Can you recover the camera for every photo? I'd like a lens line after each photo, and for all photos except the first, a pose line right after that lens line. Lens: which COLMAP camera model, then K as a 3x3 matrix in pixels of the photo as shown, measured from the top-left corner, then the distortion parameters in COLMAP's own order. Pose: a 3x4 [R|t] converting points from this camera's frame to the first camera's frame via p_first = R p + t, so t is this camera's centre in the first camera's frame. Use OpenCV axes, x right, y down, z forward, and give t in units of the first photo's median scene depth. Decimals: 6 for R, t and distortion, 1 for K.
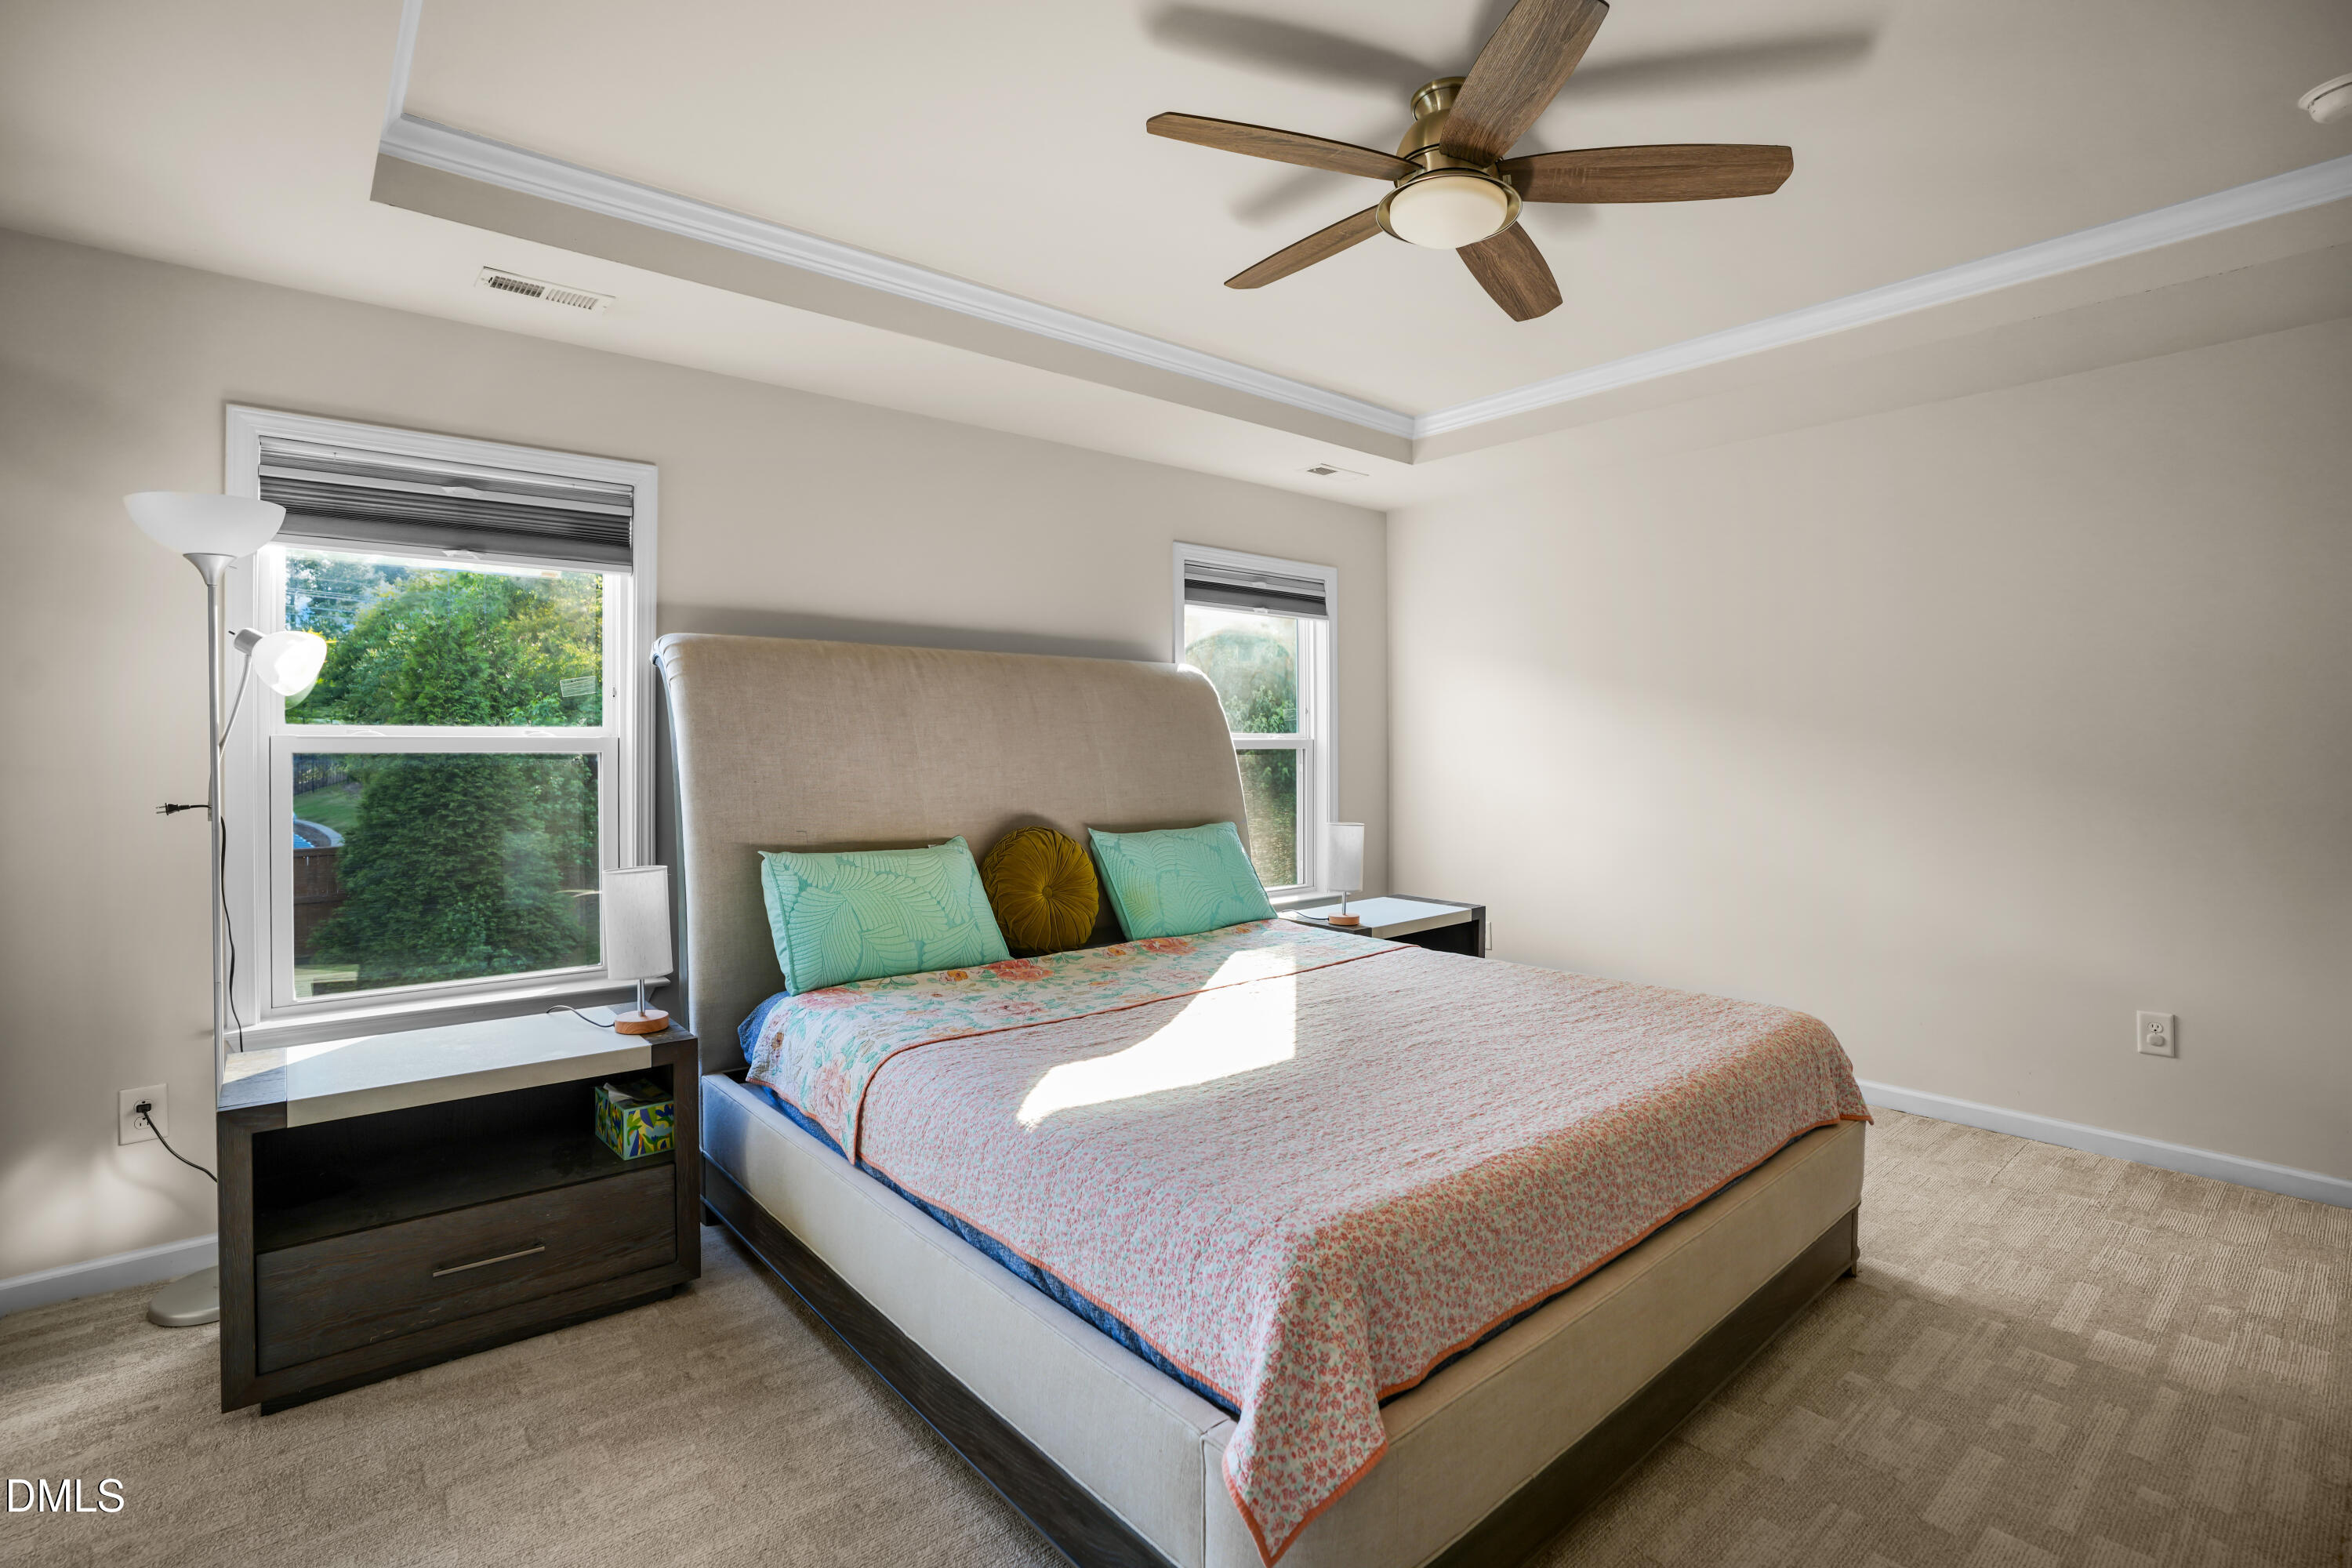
lens RADIAL K [[1091.1, 0, 1183.0], [0, 1091.1, 749.8], [0, 0, 1]] dist [-0.047937, 0.004548]
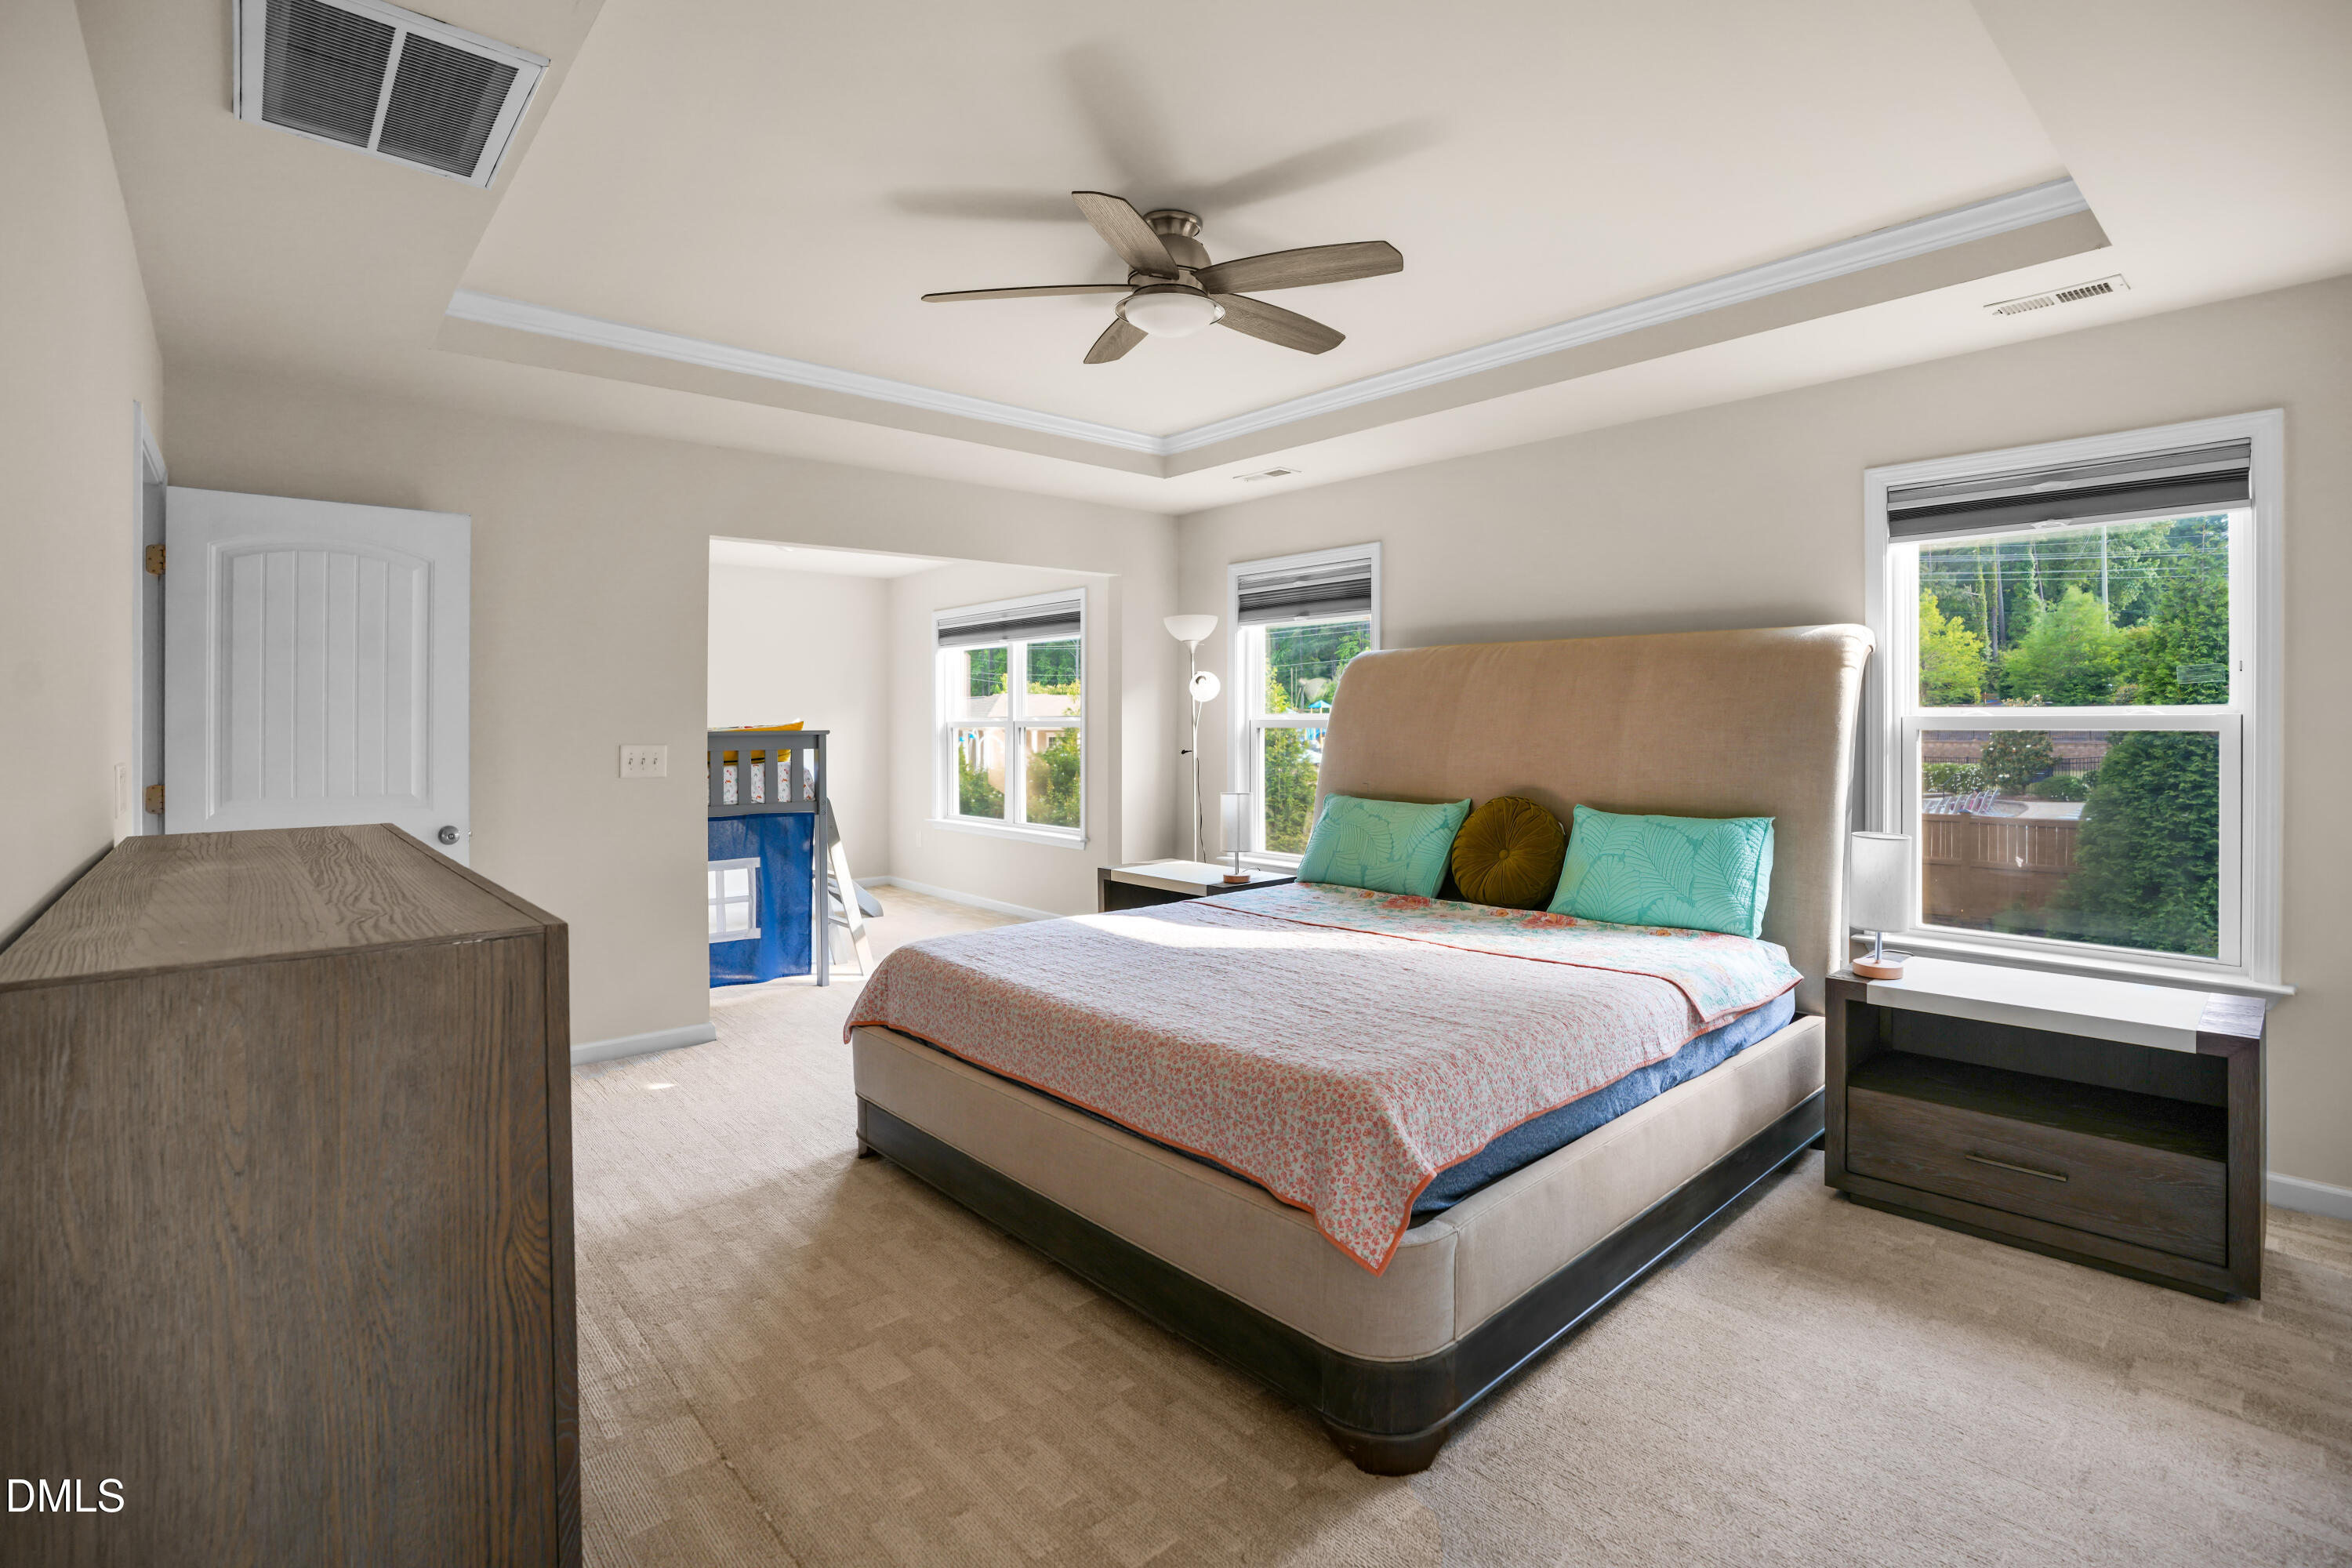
lens RADIAL K [[1091.1, 0, 1171.4], [0, 1091.1, 720.5], [0, 0, 1]] dist [-0.047937, 0.004548]
pose [[0.029785, -0.000187, -0.999556, 0.657863], [-0.002638, 0.999996, -0.000266, -0.005083], [0.999553, 0.002644, 0.029784, 0.411975]]
